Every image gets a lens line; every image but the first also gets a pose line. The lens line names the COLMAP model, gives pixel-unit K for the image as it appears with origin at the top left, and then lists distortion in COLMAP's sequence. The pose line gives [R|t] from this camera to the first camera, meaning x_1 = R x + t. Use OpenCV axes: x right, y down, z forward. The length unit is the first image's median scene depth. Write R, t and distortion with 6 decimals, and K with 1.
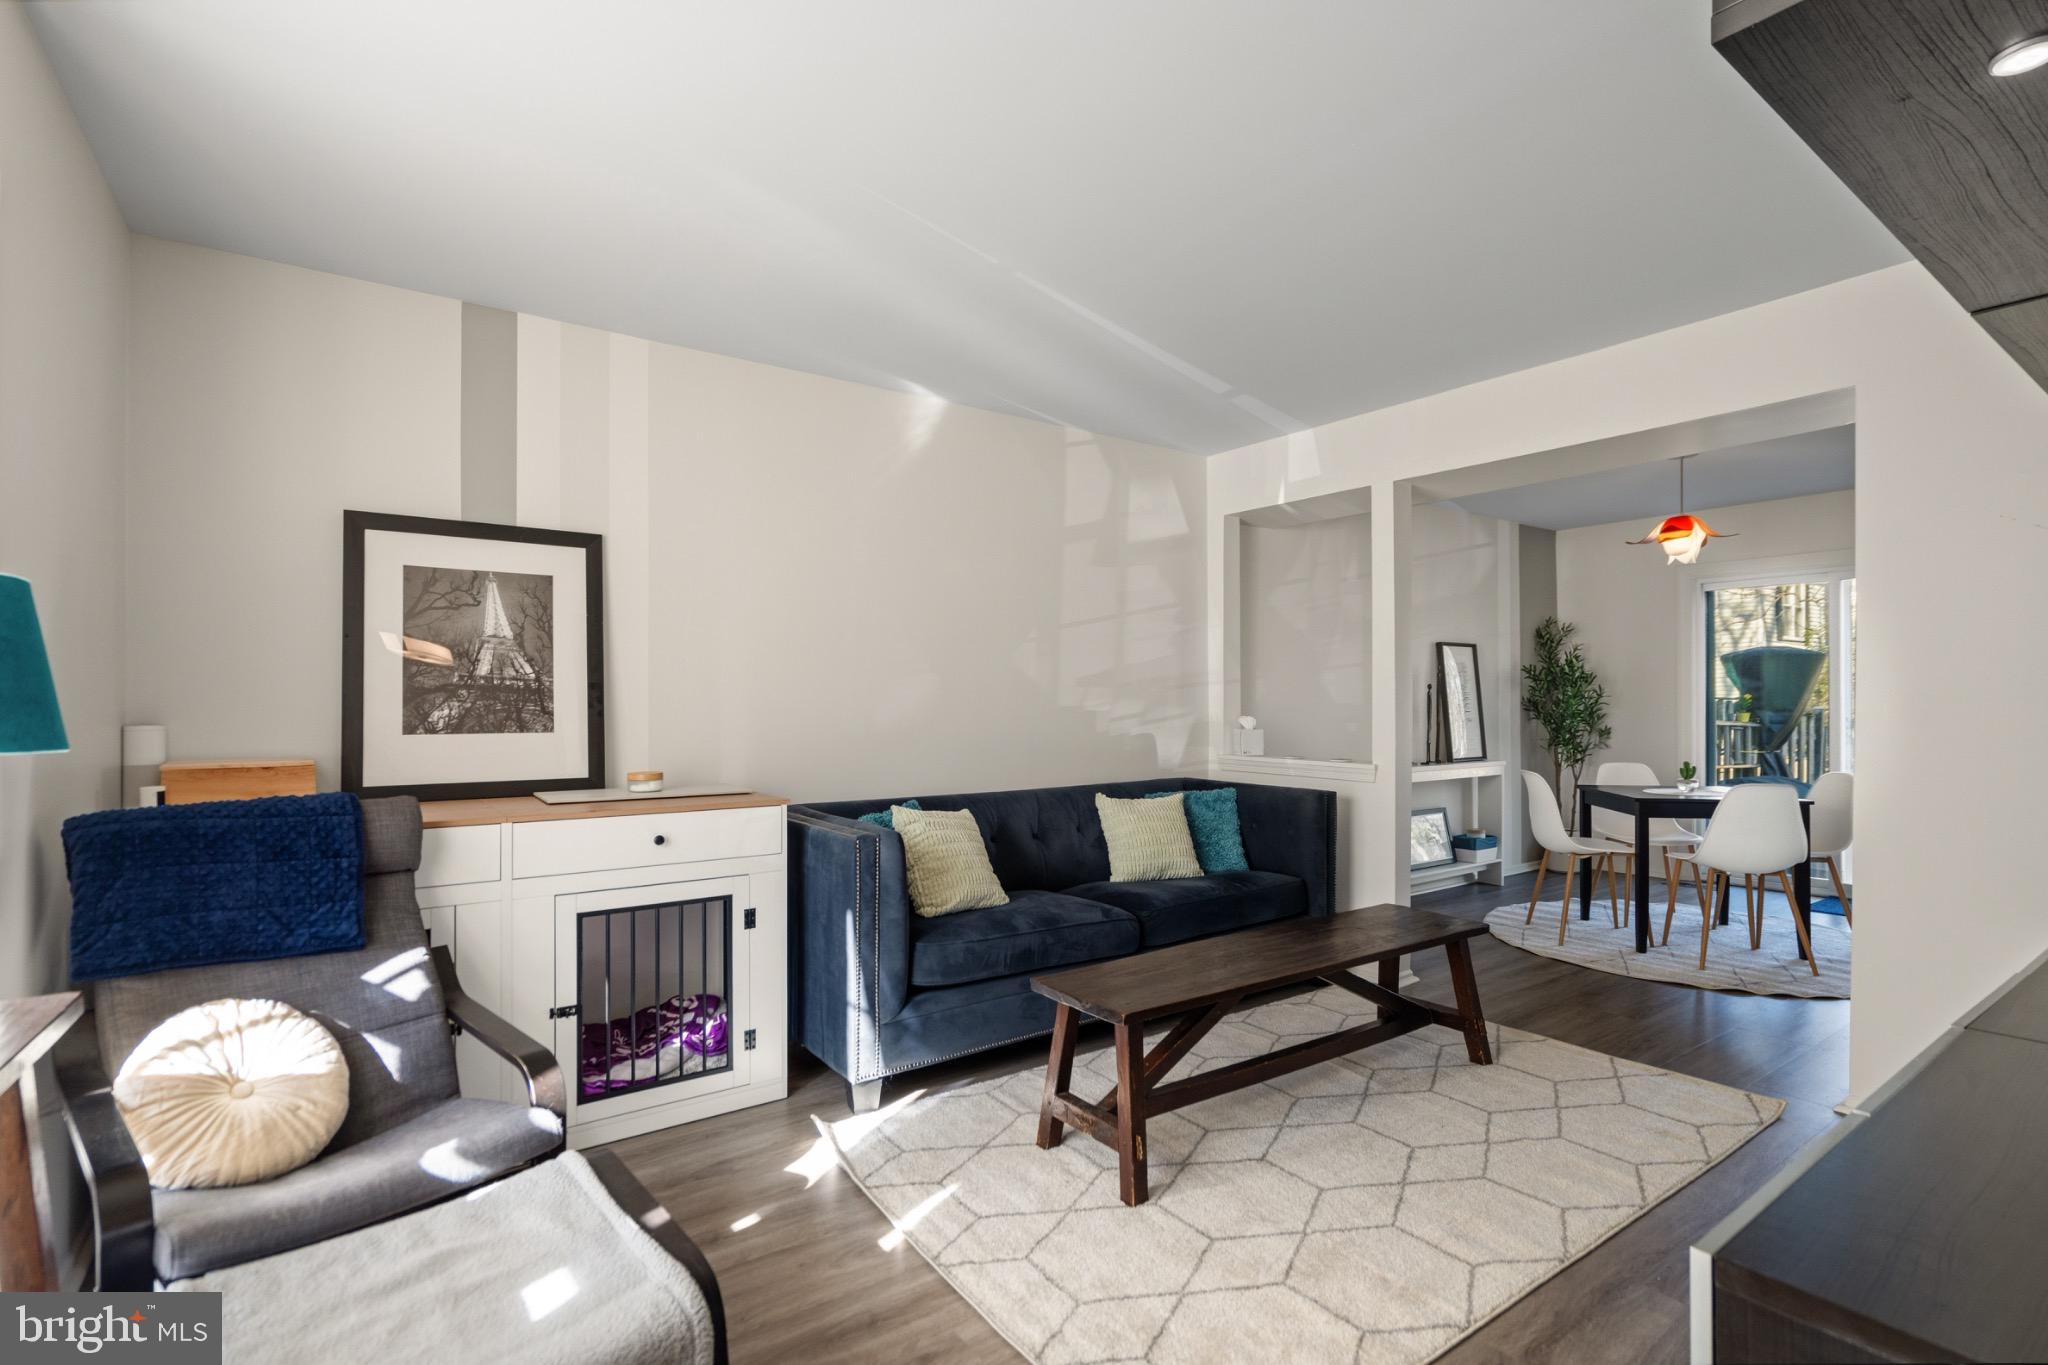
lens RADIAL K [[946.6, 0, 1025.6], [0, 946.6, 694.9], [0, 0, 1]] dist [0.001272, 0.000191]
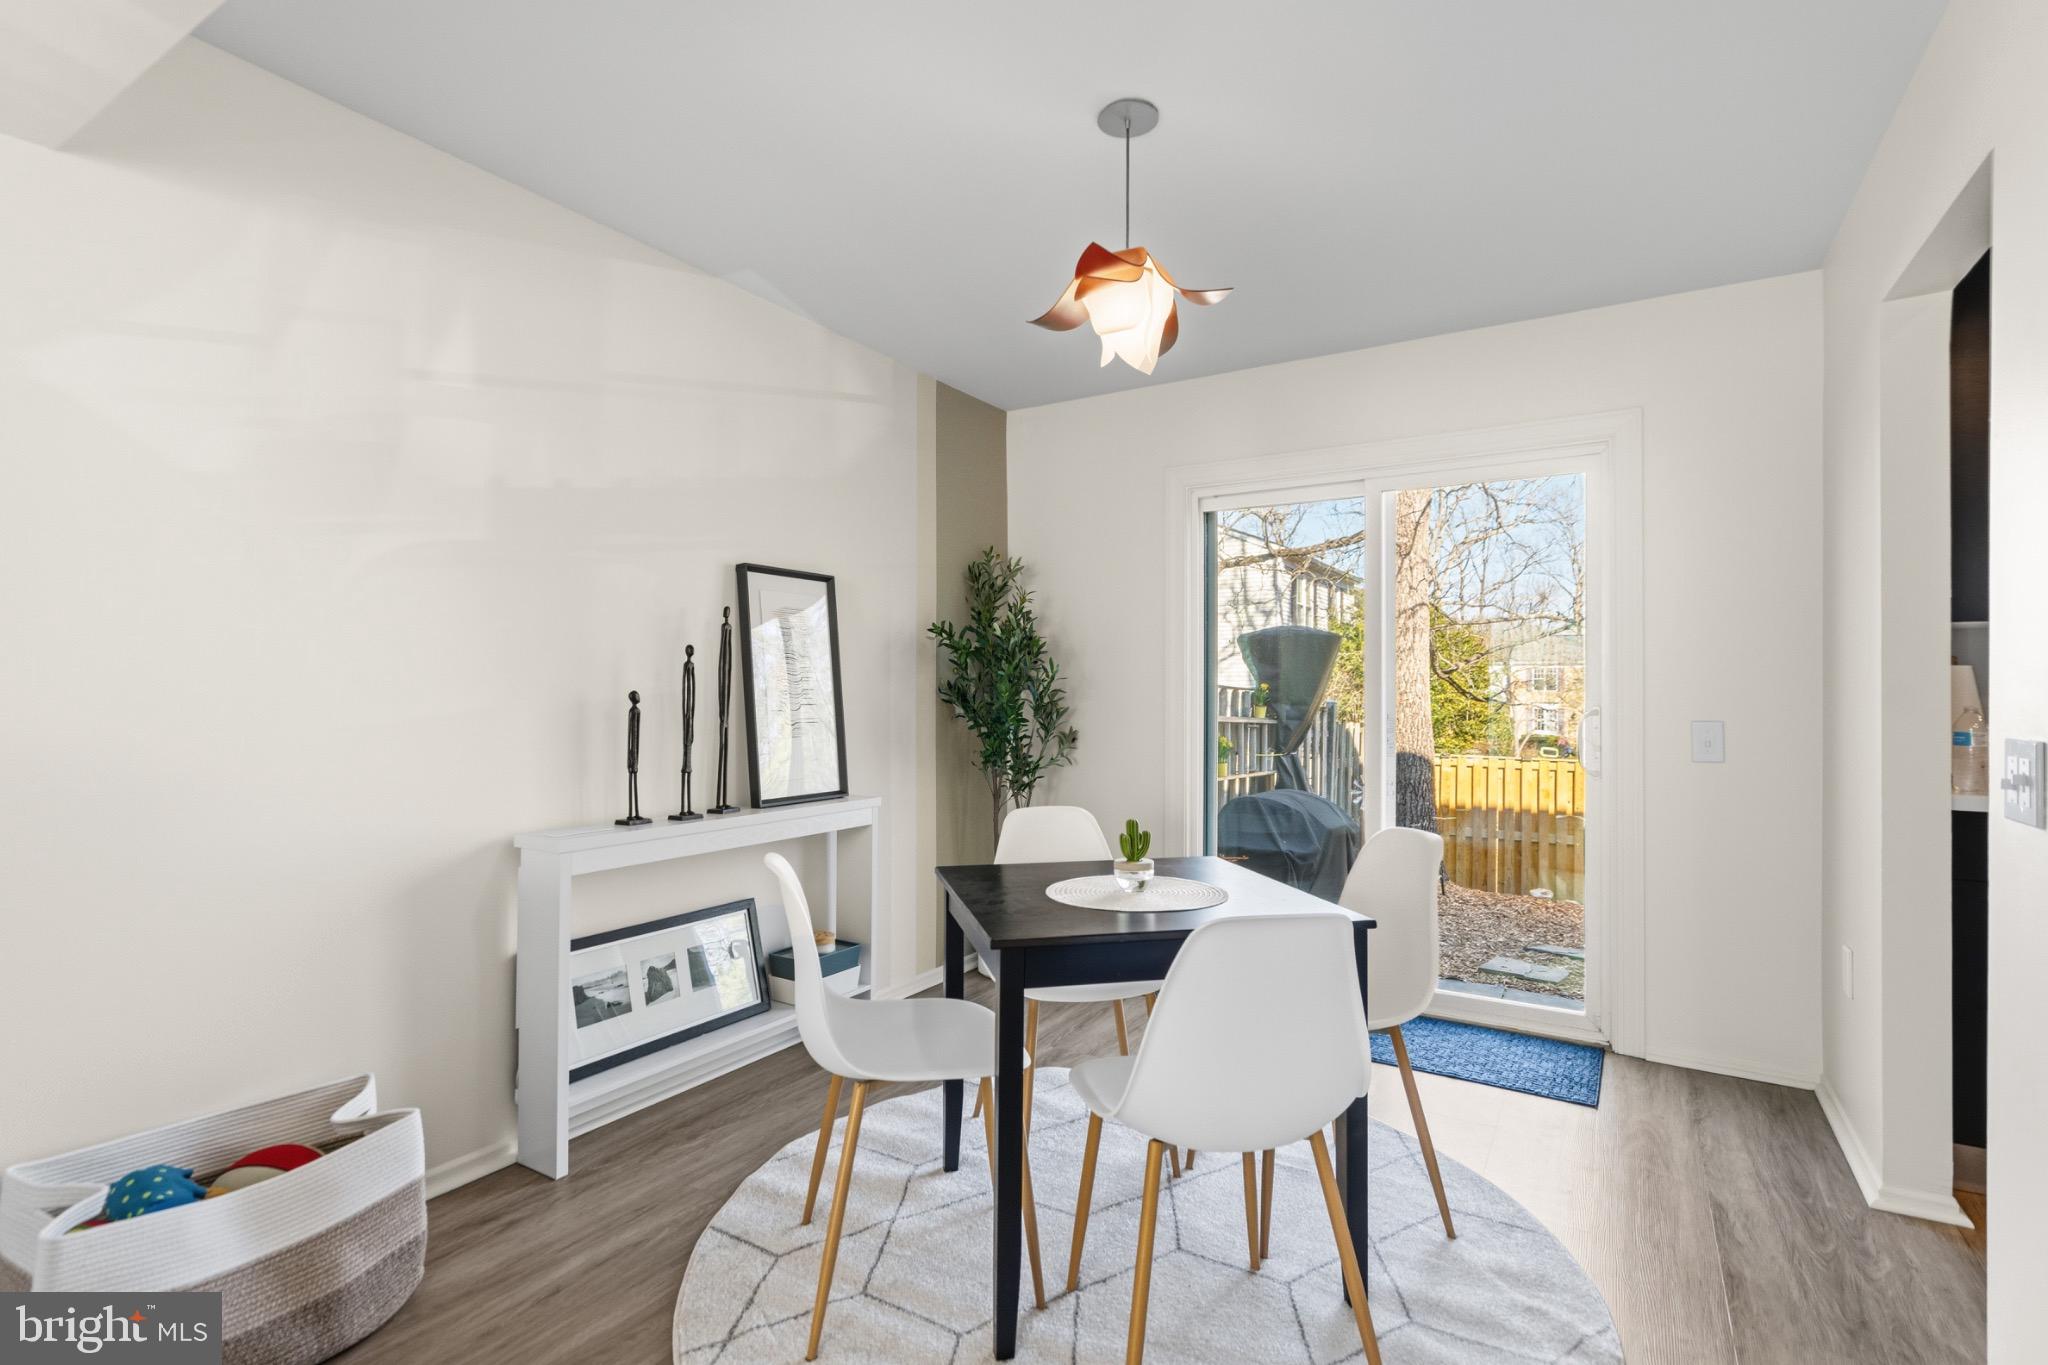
lens RADIAL K [[987.0, 0, 1021.7], [0, 987.0, 685.1], [0, 0, 1]] dist [-0.000117, 0.000018]
pose [[0.919262, 0.009155, 0.393540, 0.331894], [-0.008263, 0.999958, -0.003961, 0.007541], [-0.393560, 0.000389, 0.919299, 0.424479]]
